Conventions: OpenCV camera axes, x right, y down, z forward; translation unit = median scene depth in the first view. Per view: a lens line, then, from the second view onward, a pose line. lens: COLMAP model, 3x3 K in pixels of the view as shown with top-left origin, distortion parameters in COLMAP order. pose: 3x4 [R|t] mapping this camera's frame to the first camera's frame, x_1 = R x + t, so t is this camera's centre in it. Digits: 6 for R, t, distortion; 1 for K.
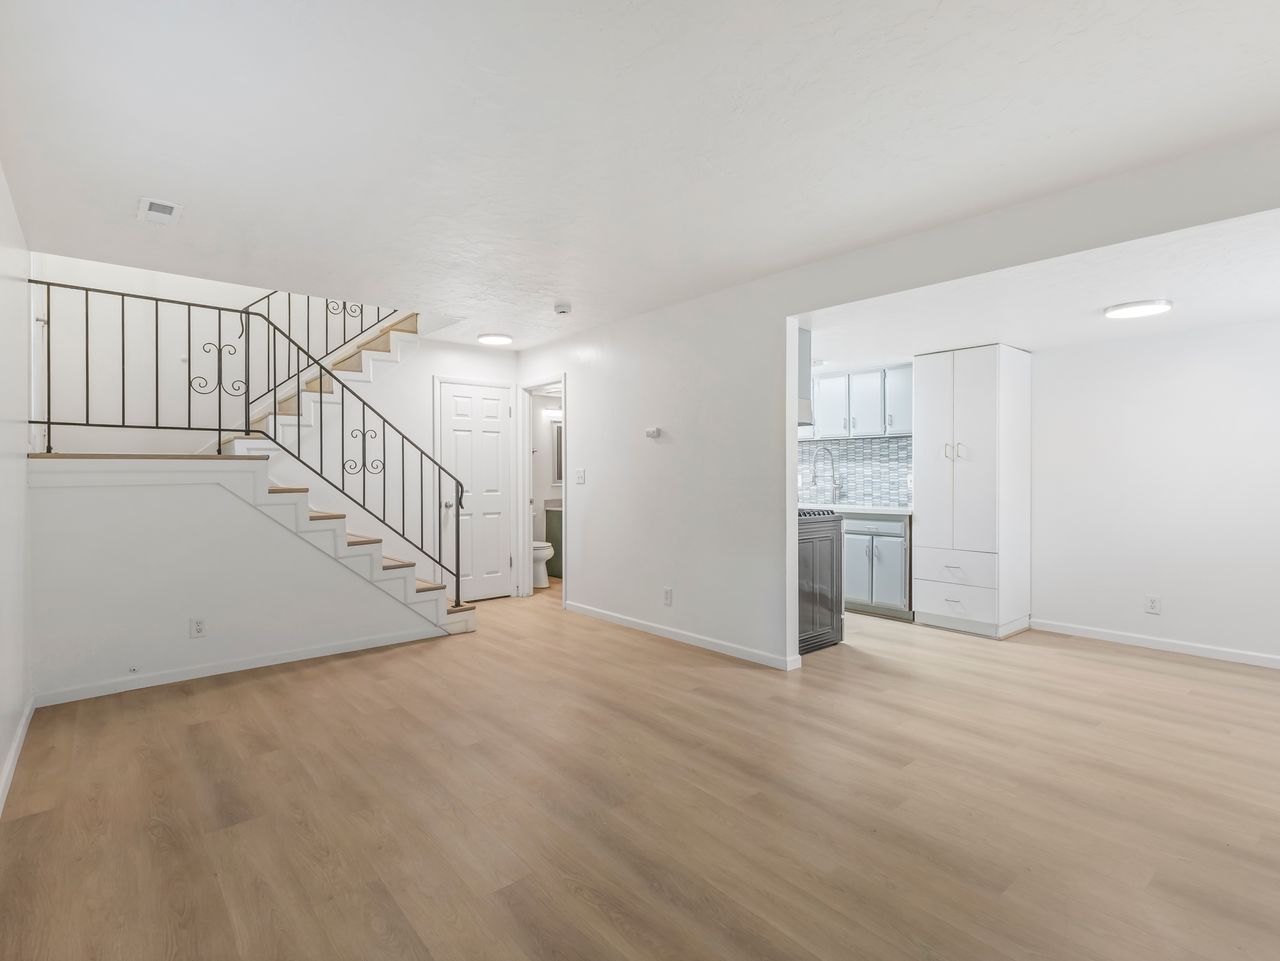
lens RADIAL K [[638.2, 0, 641.2], [0, 638.2, 477.9], [0, 0, 1]] dist [0.010675, 0.000213]
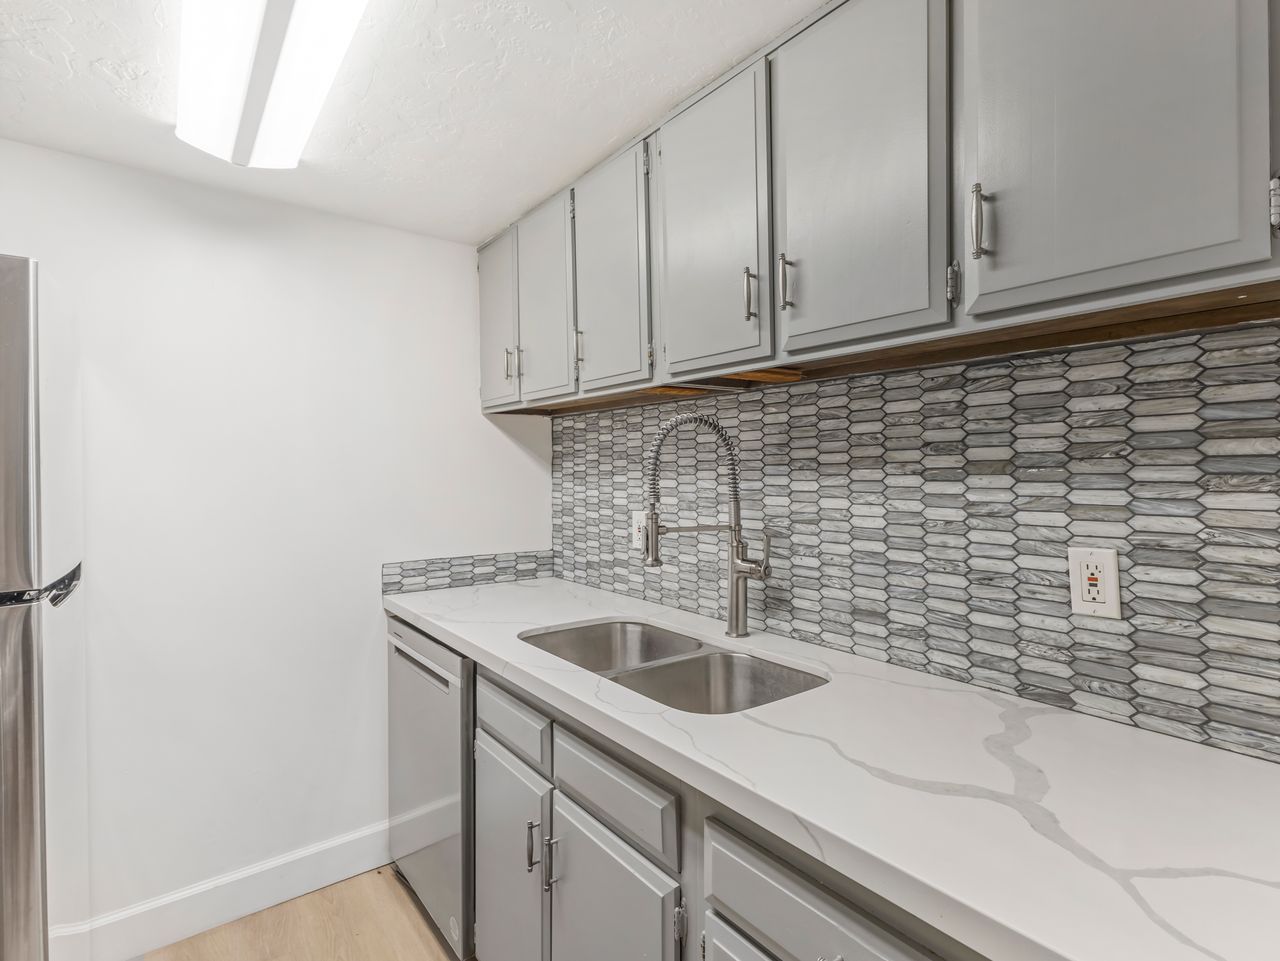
lens RADIAL K [[631.0, 0, 638.9], [0, 631.0, 469.0], [0, 0, 1]] dist [0.004027, -0.000165]
pose [[0.998611, -0.000061, -0.052679, 0.332198], [-0.000442, 0.999954, -0.009550, -0.028883], [0.052677, 0.009560, 0.998566, 0.897971]]
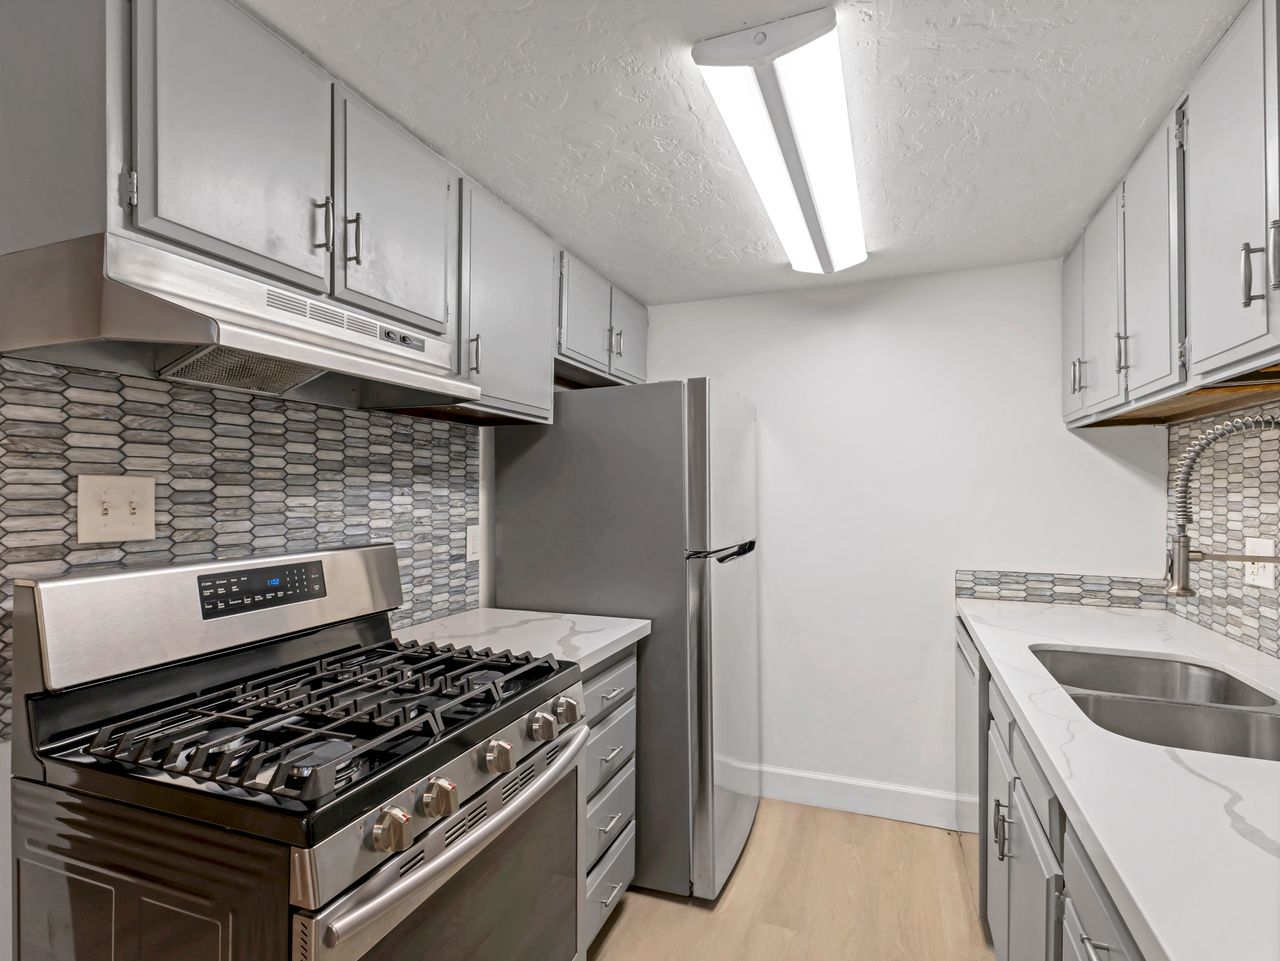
lens RADIAL K [[629.5, 0, 640.5], [0, 629.5, 506.9], [0, 0, 1]] dist [0.000379, 0.001209]
pose [[0.466970, 0.022880, -0.883977, 0.447231], [-0.002511, 0.999695, 0.024549, -0.028723], [0.884269, -0.009244, 0.466886, 0.875696]]
